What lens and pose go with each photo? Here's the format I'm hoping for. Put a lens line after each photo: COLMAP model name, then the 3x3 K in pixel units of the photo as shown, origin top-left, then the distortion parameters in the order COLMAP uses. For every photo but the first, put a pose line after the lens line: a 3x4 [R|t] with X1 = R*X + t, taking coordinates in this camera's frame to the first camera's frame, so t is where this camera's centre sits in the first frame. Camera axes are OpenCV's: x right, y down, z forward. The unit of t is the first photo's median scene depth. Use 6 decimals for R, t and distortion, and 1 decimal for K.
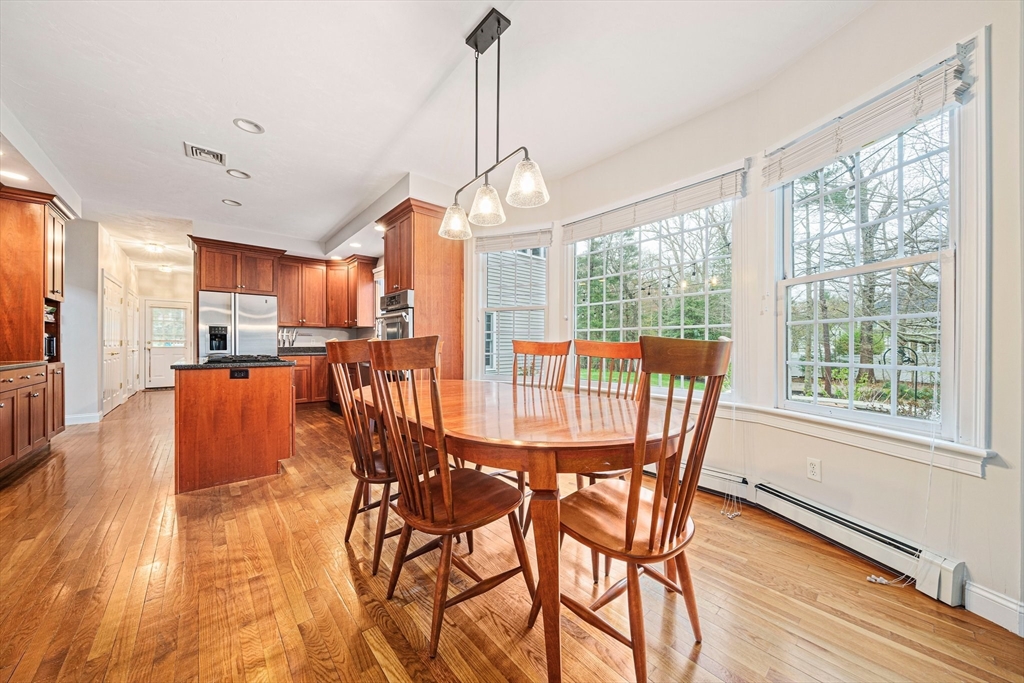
lens RADIAL K [[354.3, 0, 502.5], [0, 354.3, 344.1], [0, 0, 1]] dist [-0.006324, -0.000382]
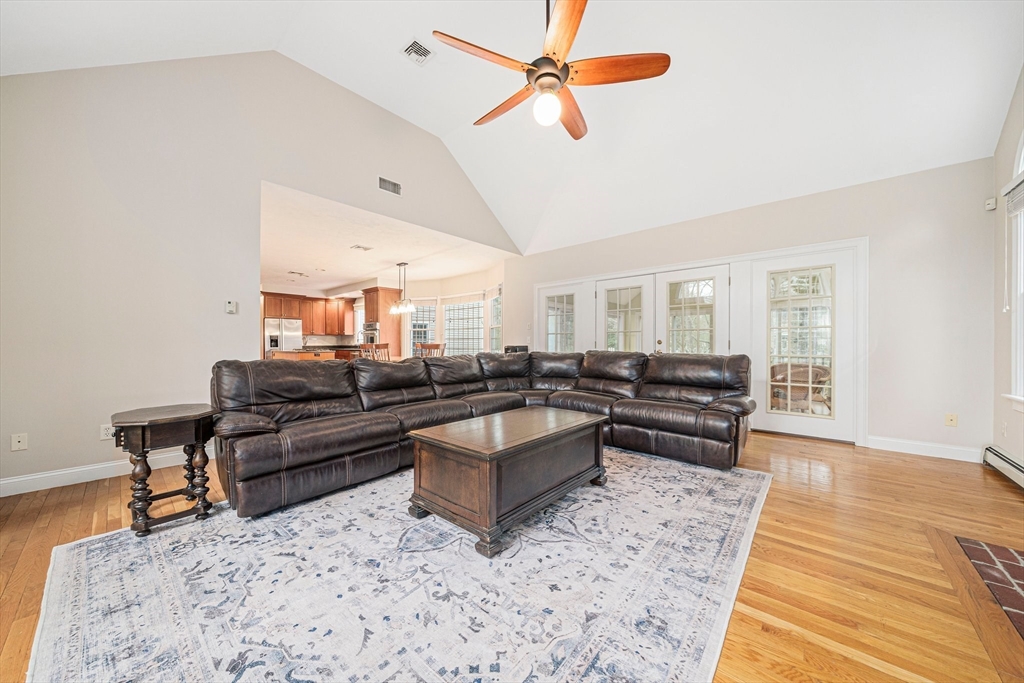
lens RADIAL K [[354.3, 0, 513.0], [0, 354.3, 341.1], [0, 0, 1]] dist [-0.006324, -0.000382]
pose [[0.988641, -0.002293, 0.150279, 0.219804], [0.003534, 0.999962, -0.007994, 0.000465], [-0.150255, 0.008434, 0.988611, -1.143678]]
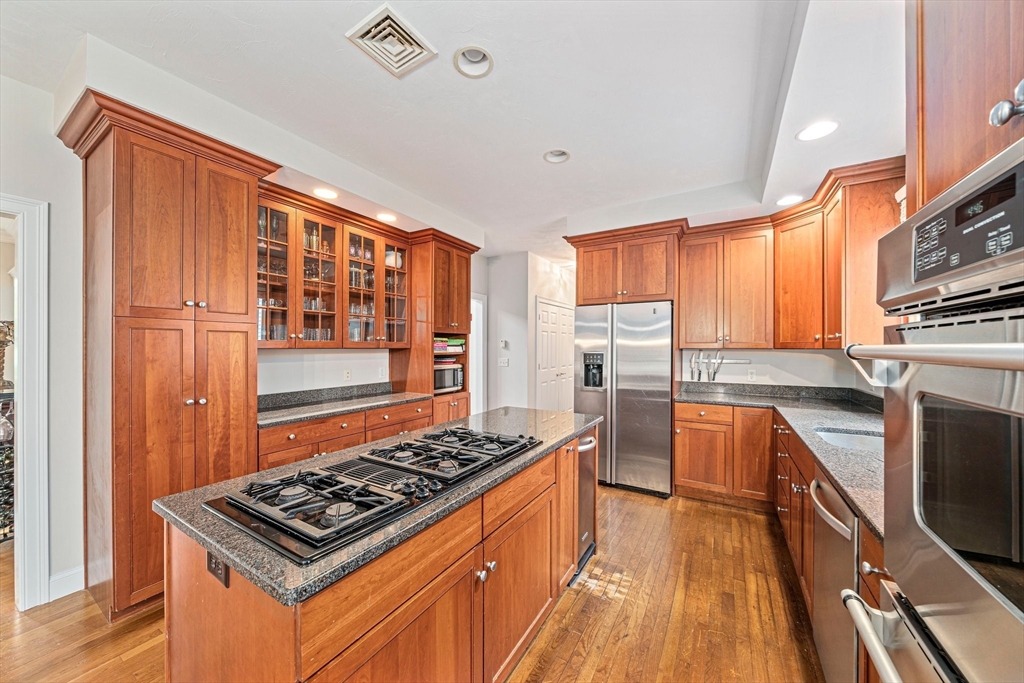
lens RADIAL K [[354.3, 0, 505.2], [0, 354.3, 348.9], [0, 0, 1]] dist [-0.006324, -0.000382]
pose [[0.318564, 0.003092, -0.947896, -0.179836], [-0.002741, 0.999994, 0.002341, -0.059397], [0.947897, 0.001853, 0.318571, 0.591320]]
